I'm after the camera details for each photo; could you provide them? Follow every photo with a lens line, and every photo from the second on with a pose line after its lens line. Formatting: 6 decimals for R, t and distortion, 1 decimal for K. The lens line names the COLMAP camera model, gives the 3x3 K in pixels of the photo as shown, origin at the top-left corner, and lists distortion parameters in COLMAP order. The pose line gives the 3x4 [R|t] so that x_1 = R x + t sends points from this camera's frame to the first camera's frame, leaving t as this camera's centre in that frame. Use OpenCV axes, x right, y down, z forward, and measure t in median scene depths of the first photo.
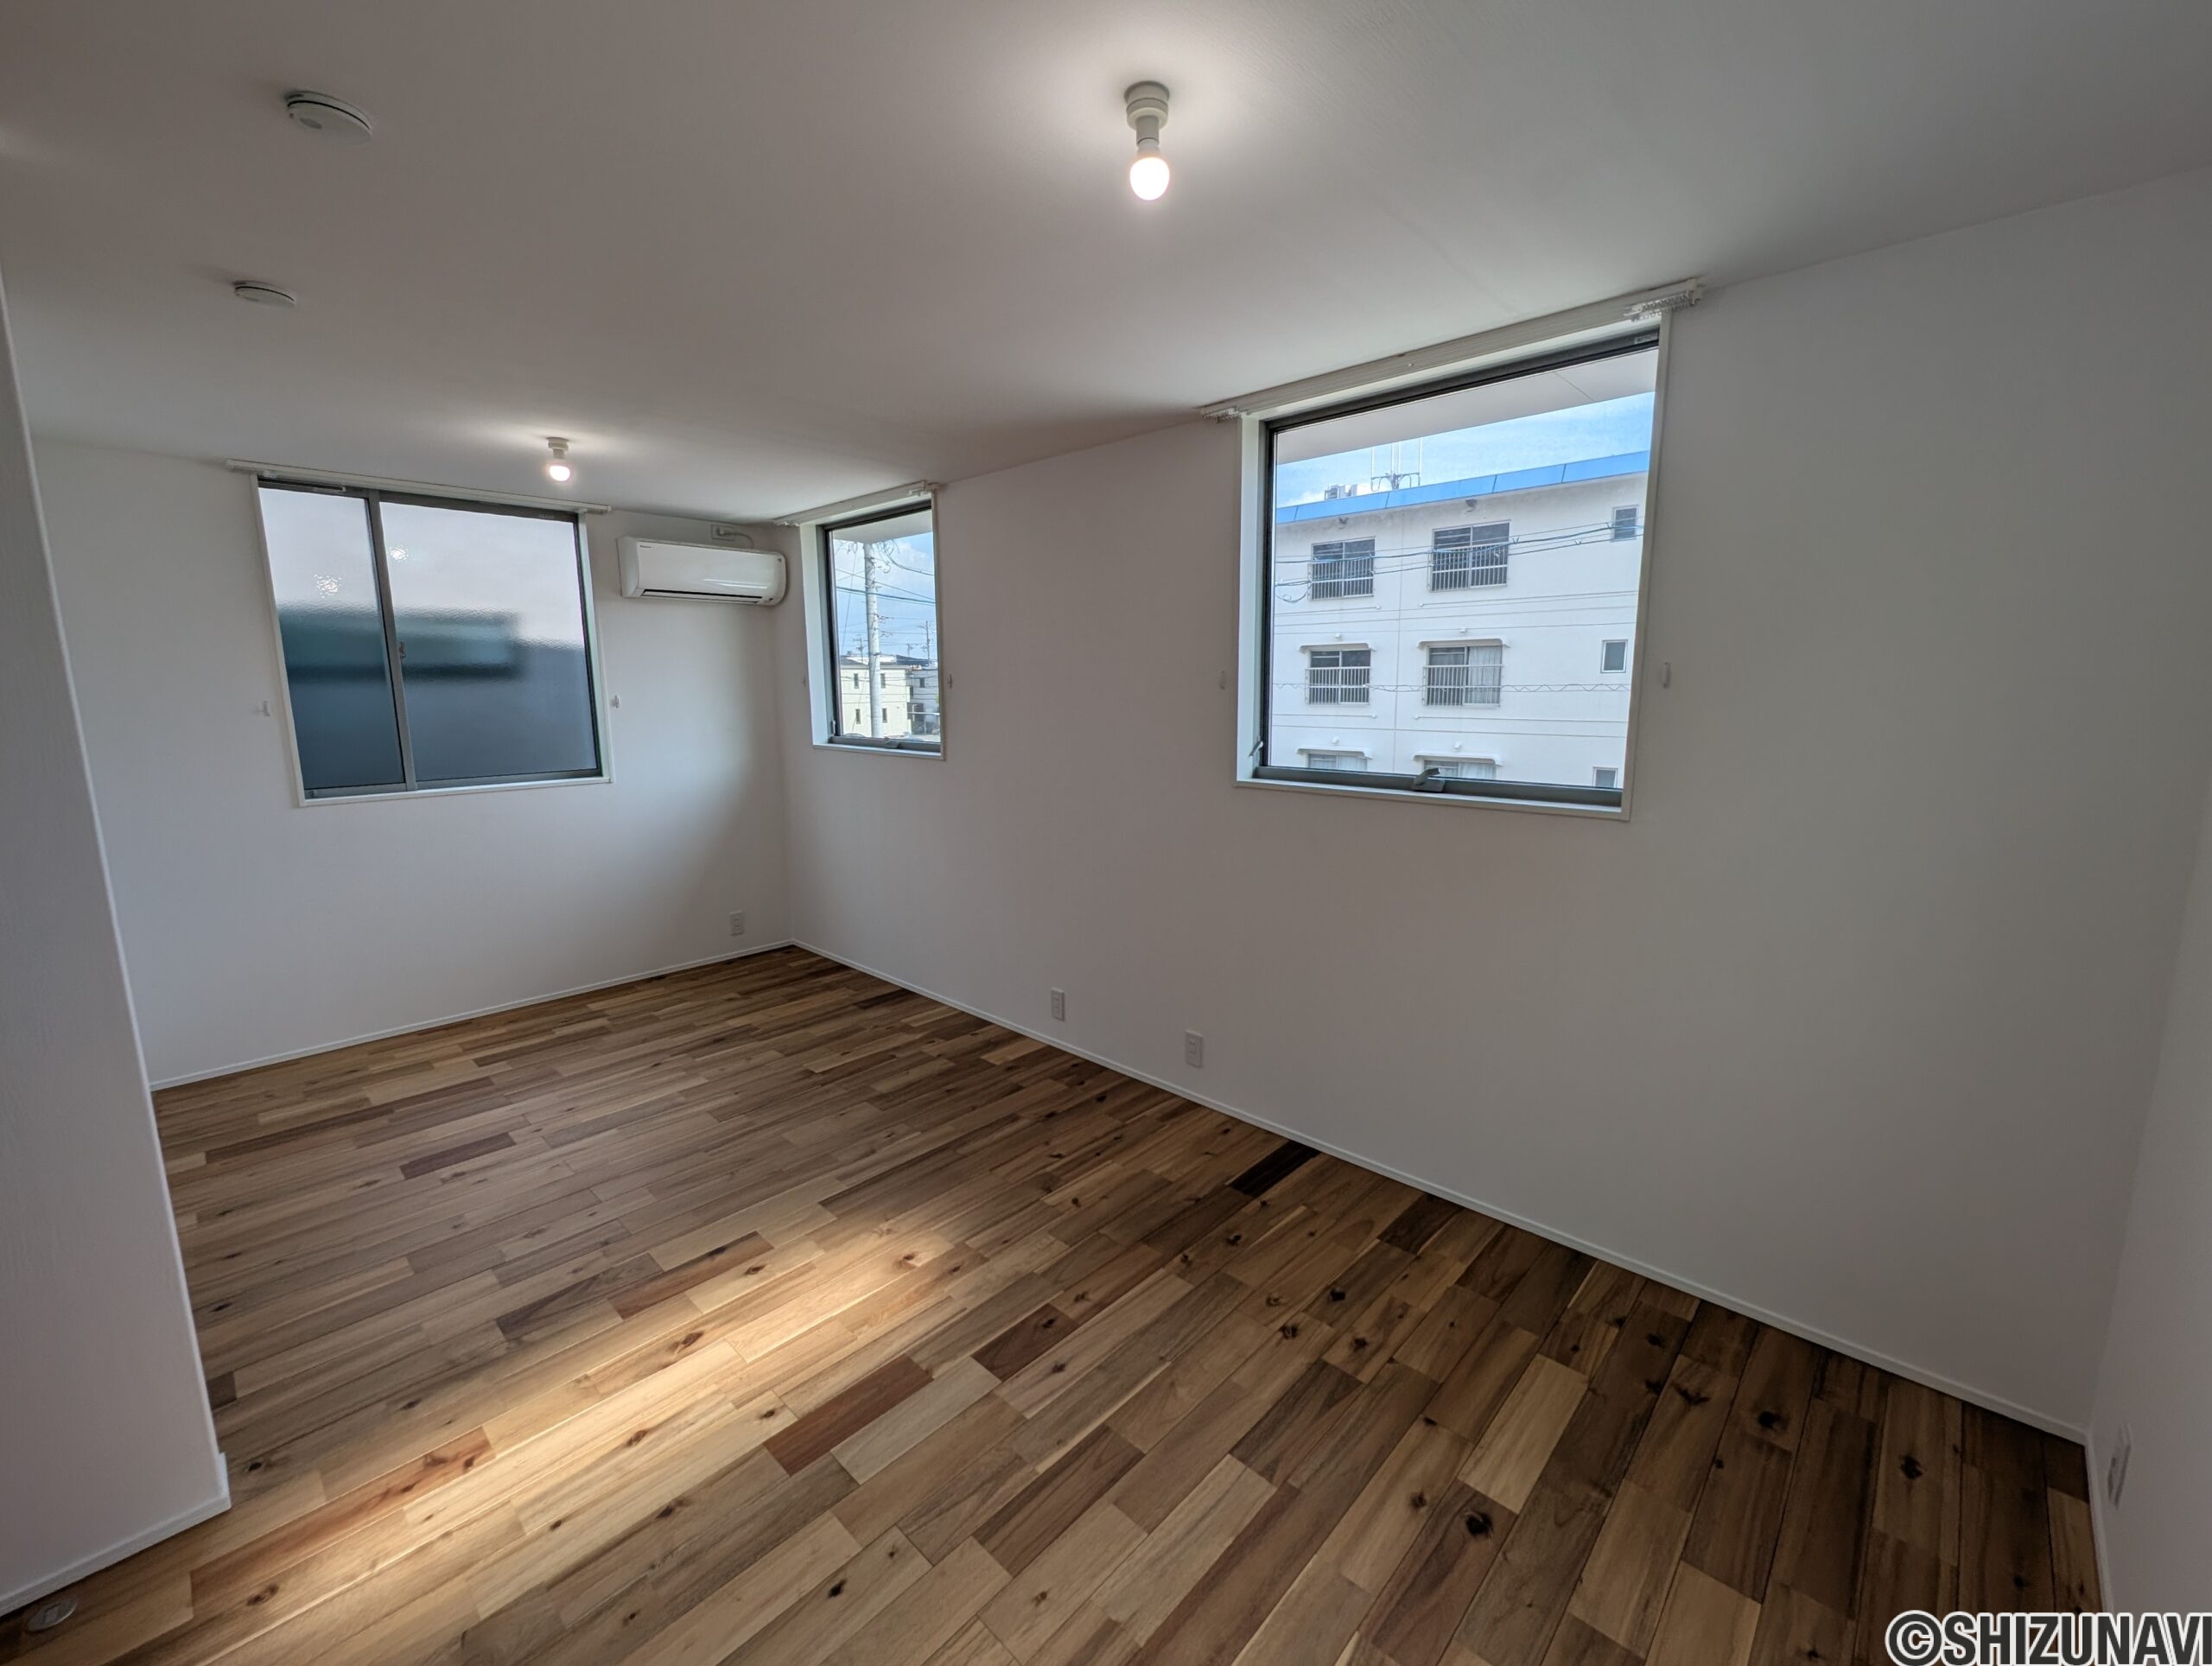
lens RADIAL K [[911.6, 0, 1106.7], [0, 911.6, 830.0], [0, 0, 1]] dist [0.002912, -0.001302]
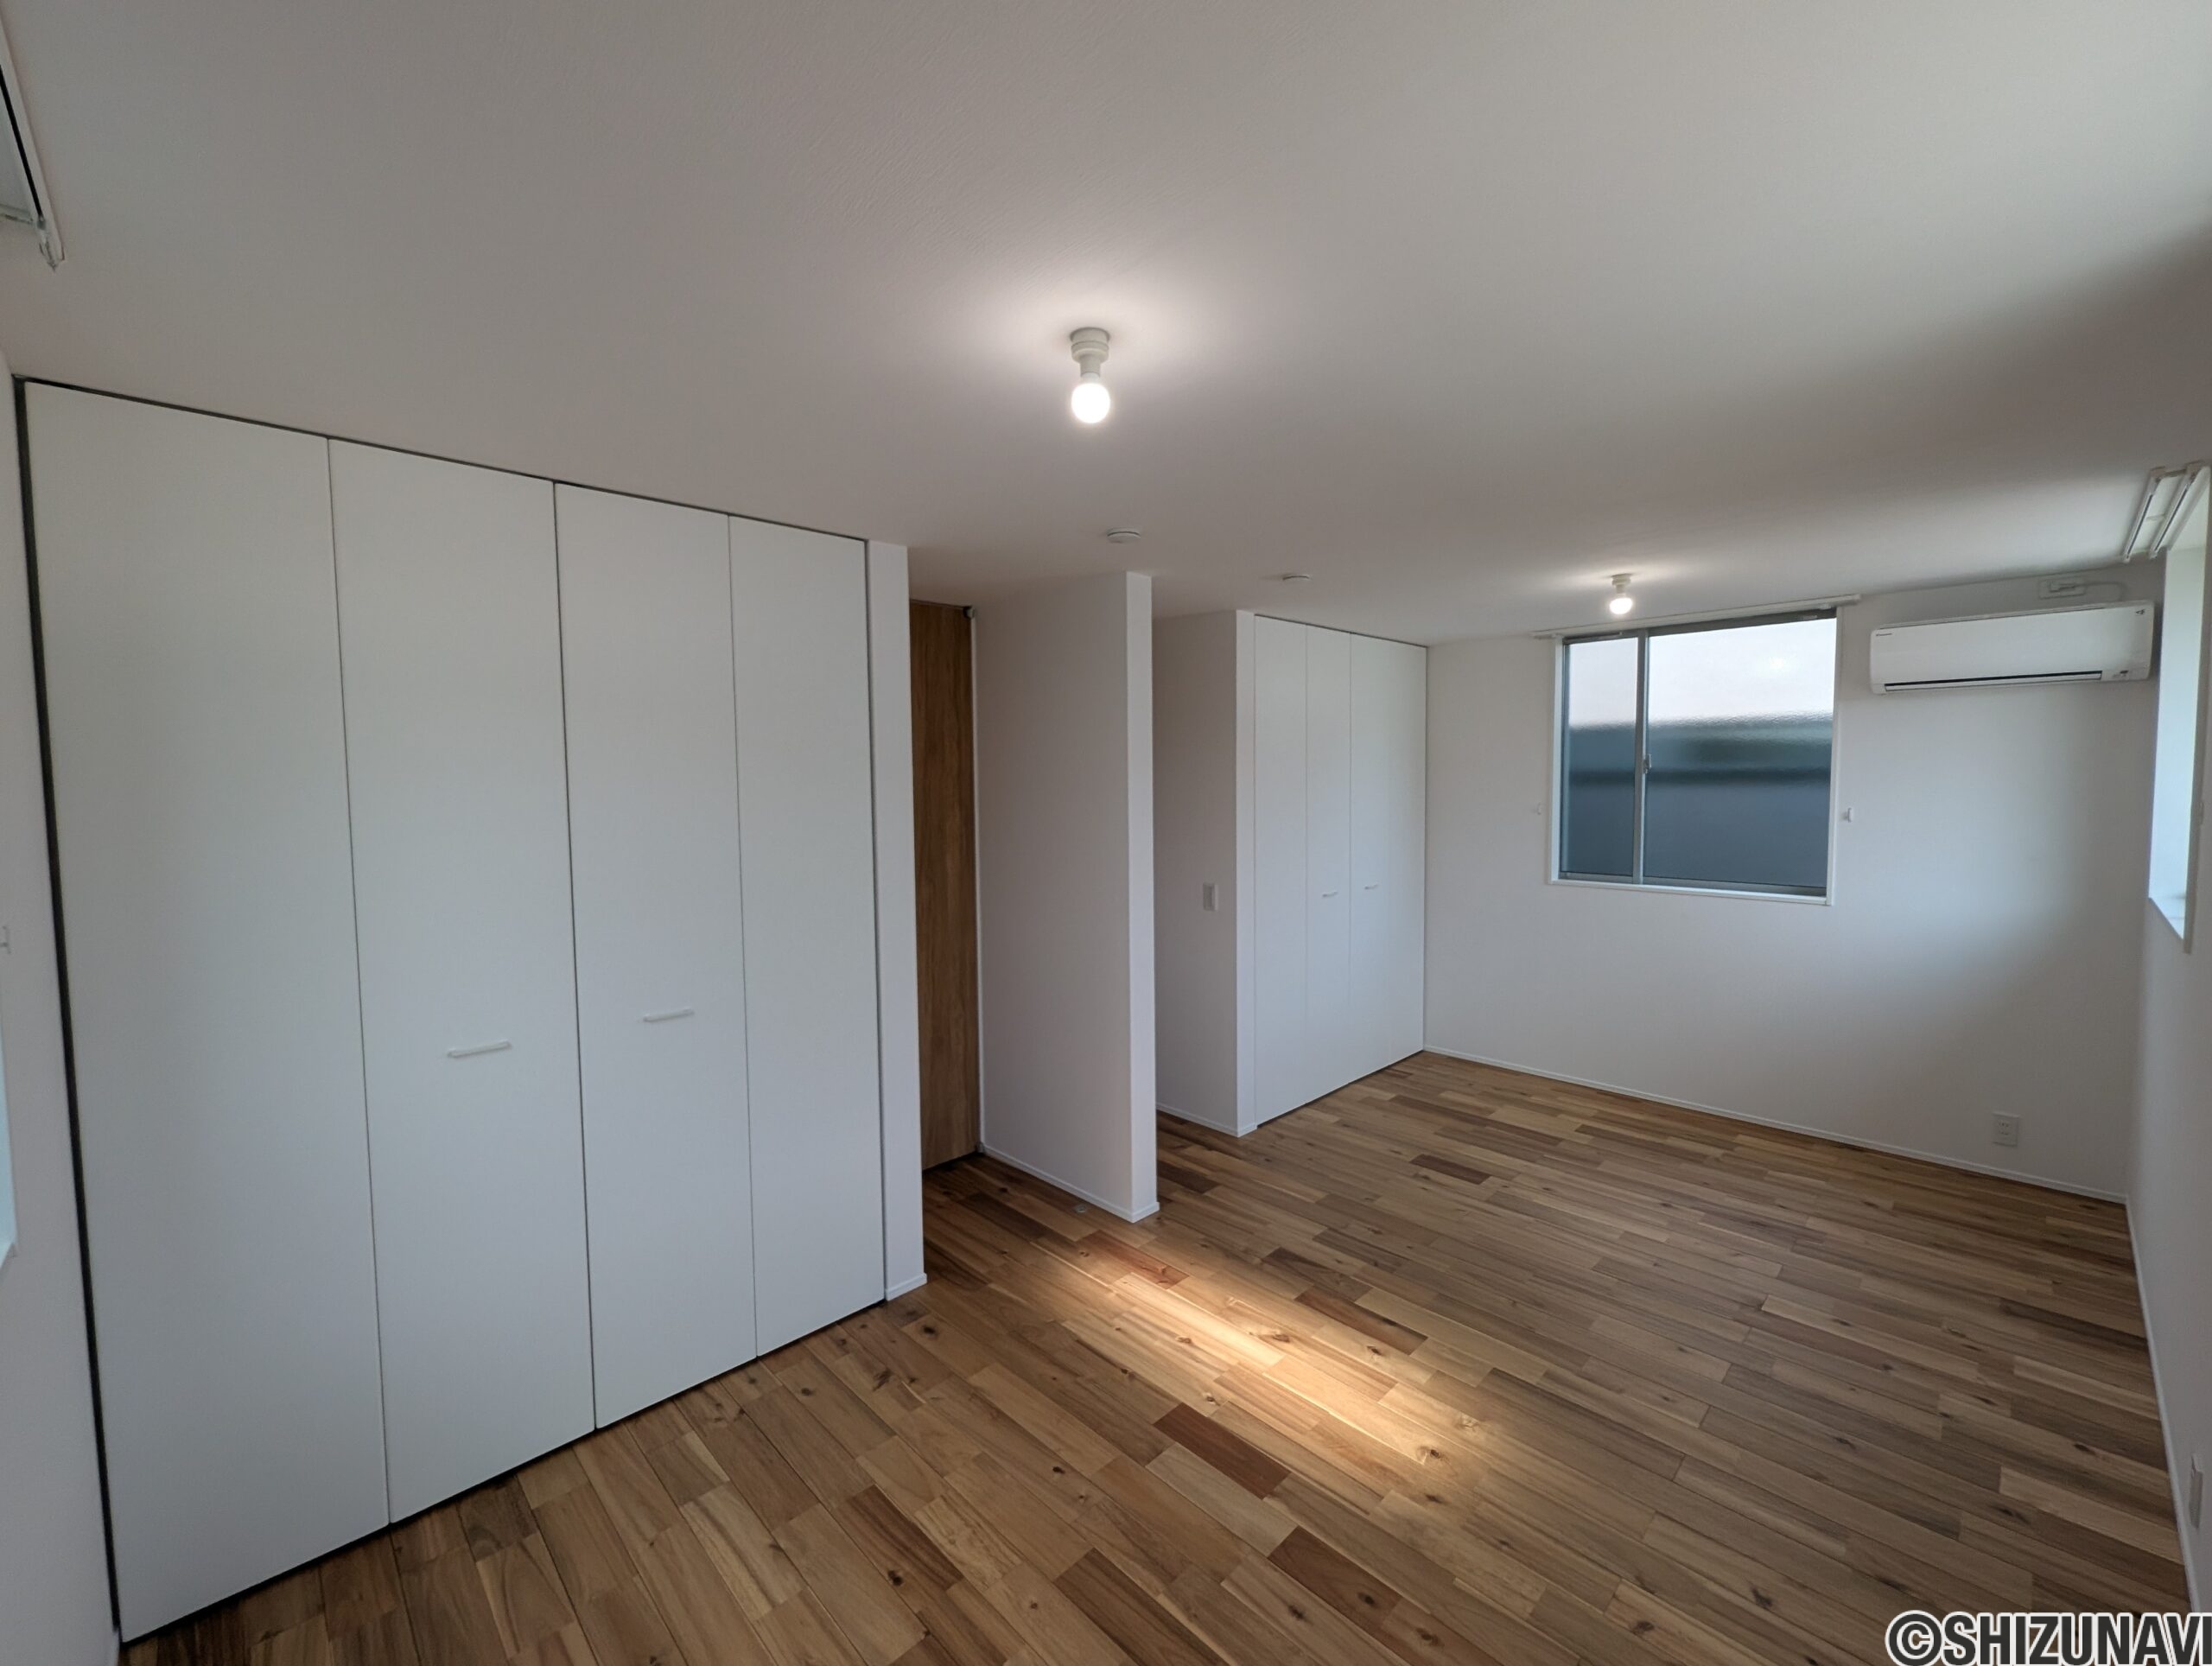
lens RADIAL K [[911.6, 0, 1112.2], [0, 911.6, 832.1], [0, 0, 1]] dist [0.002912, -0.001302]
pose [[-0.038674, 0.070228, -0.996781, 0.460350], [-0.150820, 0.985689, 0.075298, -0.109654], [0.987804, 0.153247, -0.027529, 0.439235]]
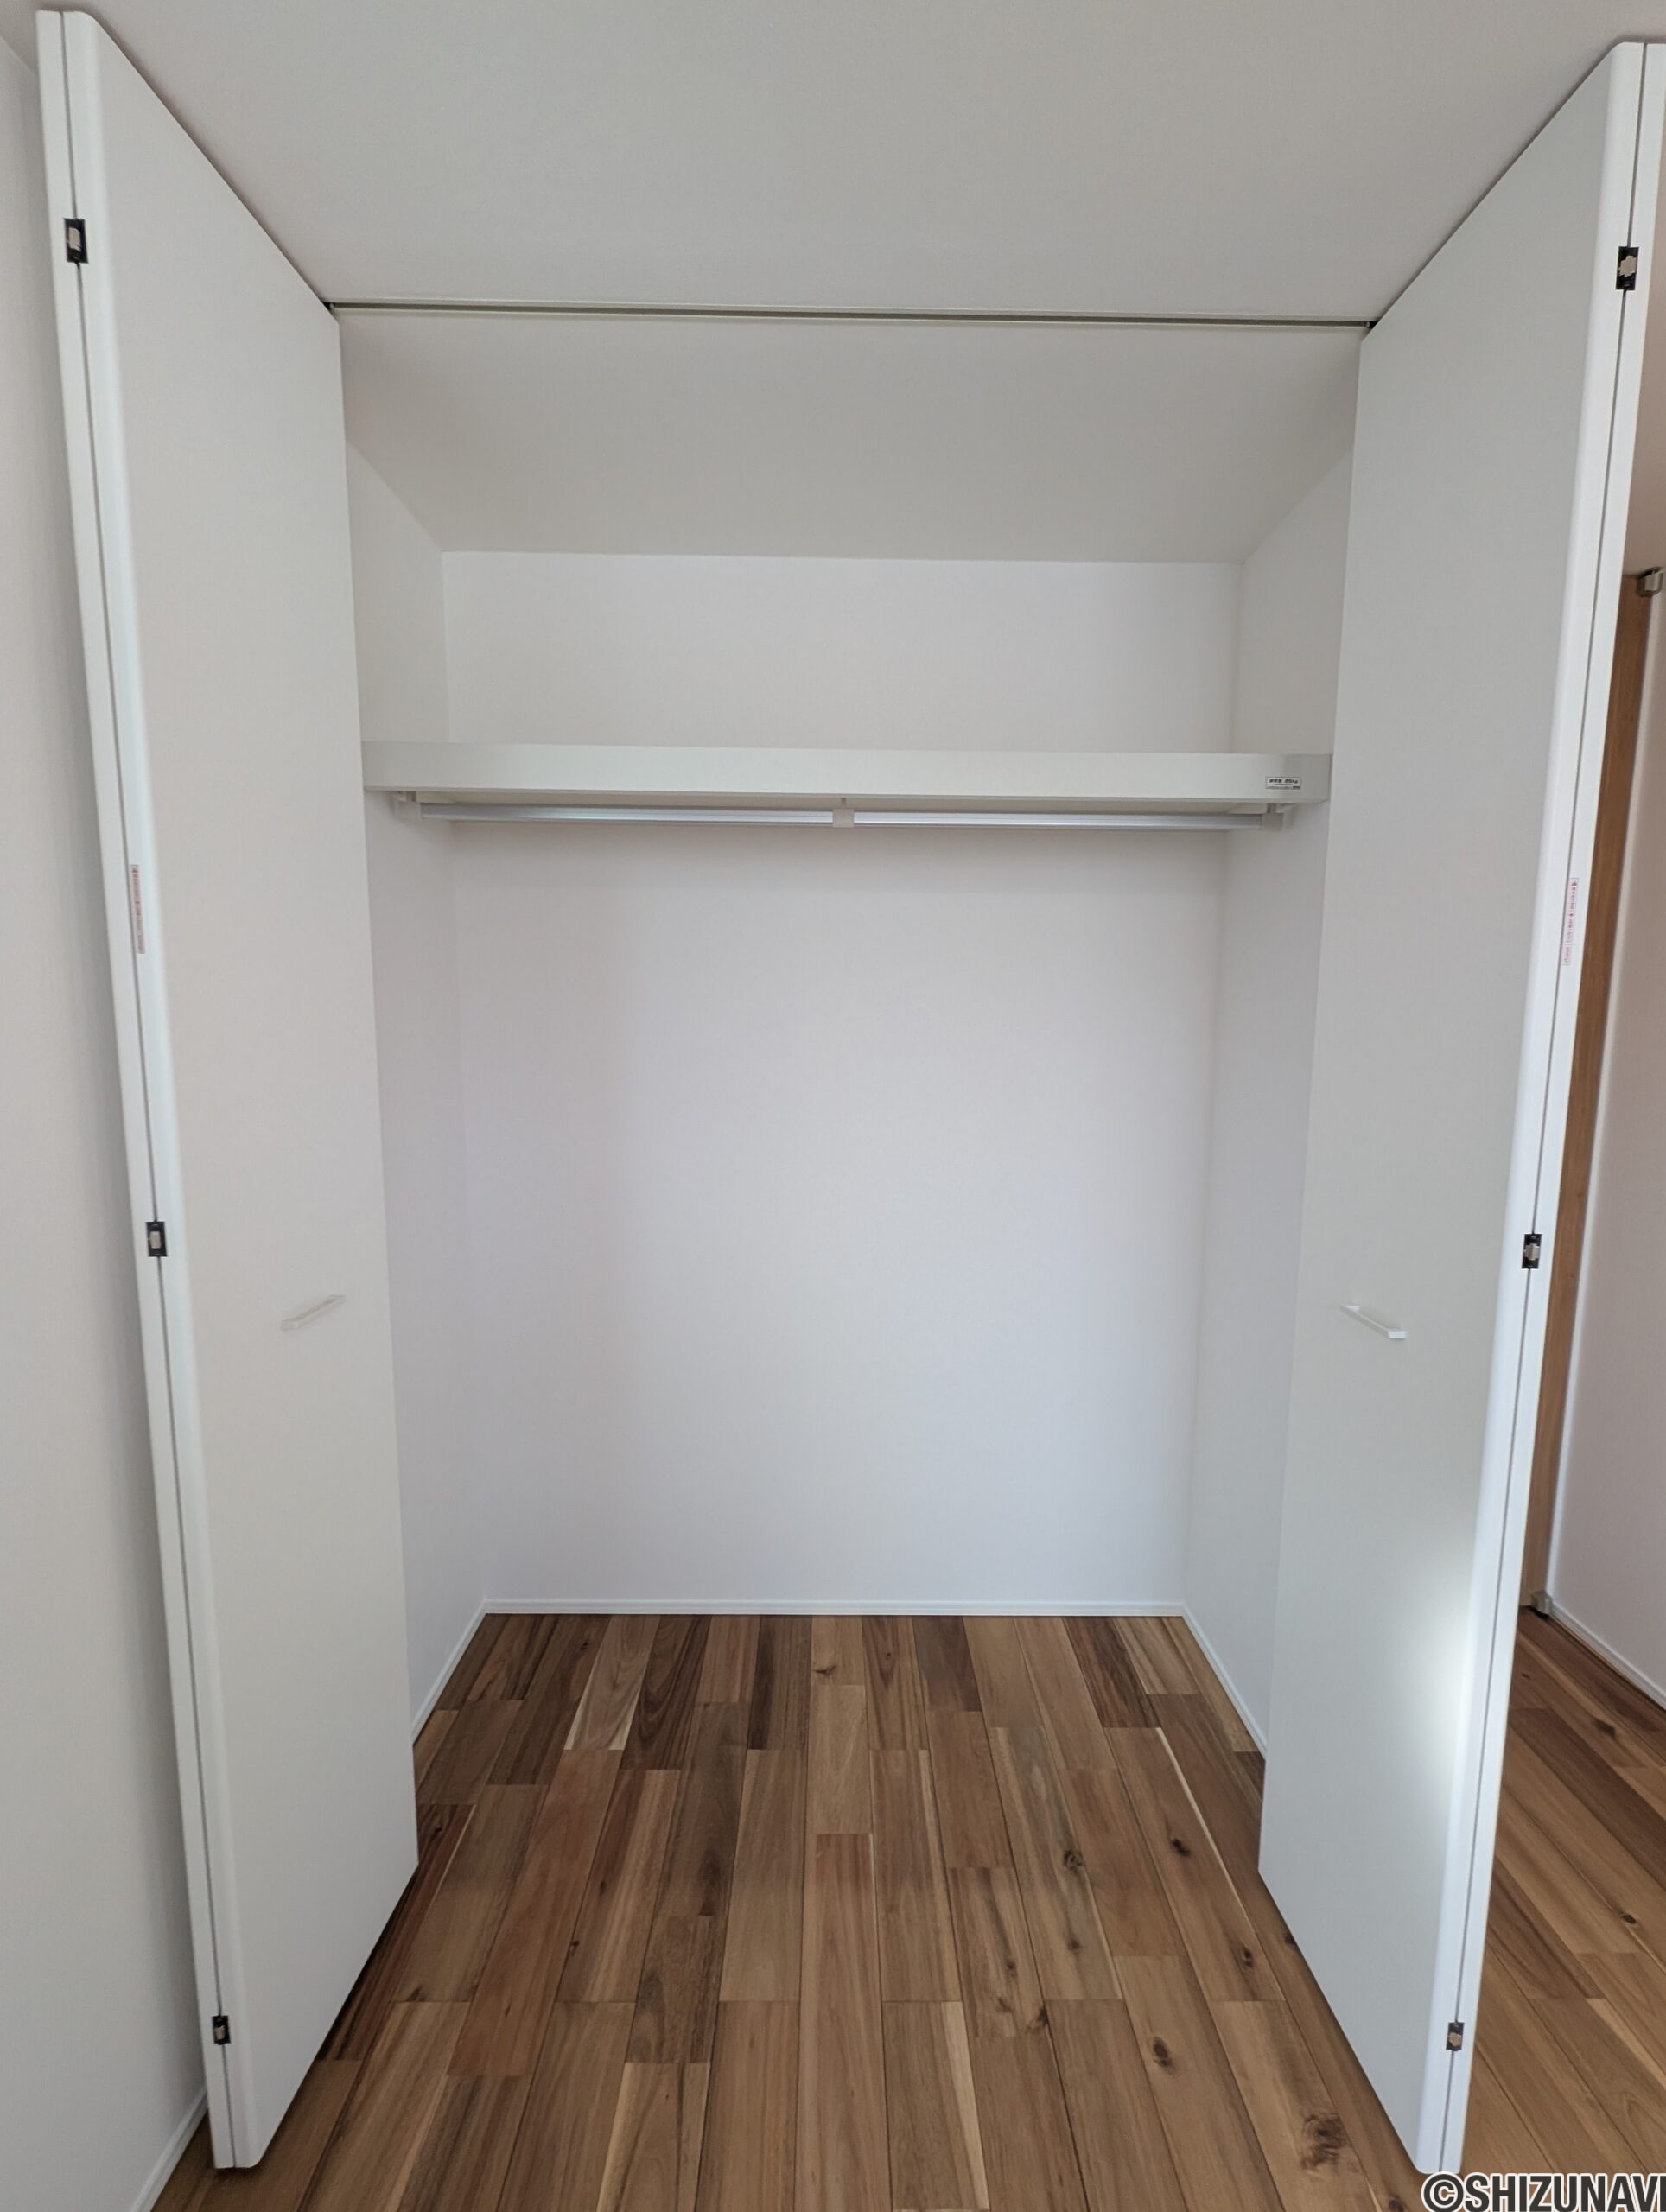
lens RADIAL K [[911.6, 0, 833.6], [0, 911.6, 1101.1], [0, 0, 1]] dist [0.002912, -0.001302]
pose [[-0.723755, 0.078054, -0.685628, 0.109025], [-0.115880, 0.965725, 0.232265, -0.030346], [0.680257, 0.247554, -0.689904, 0.319618]]
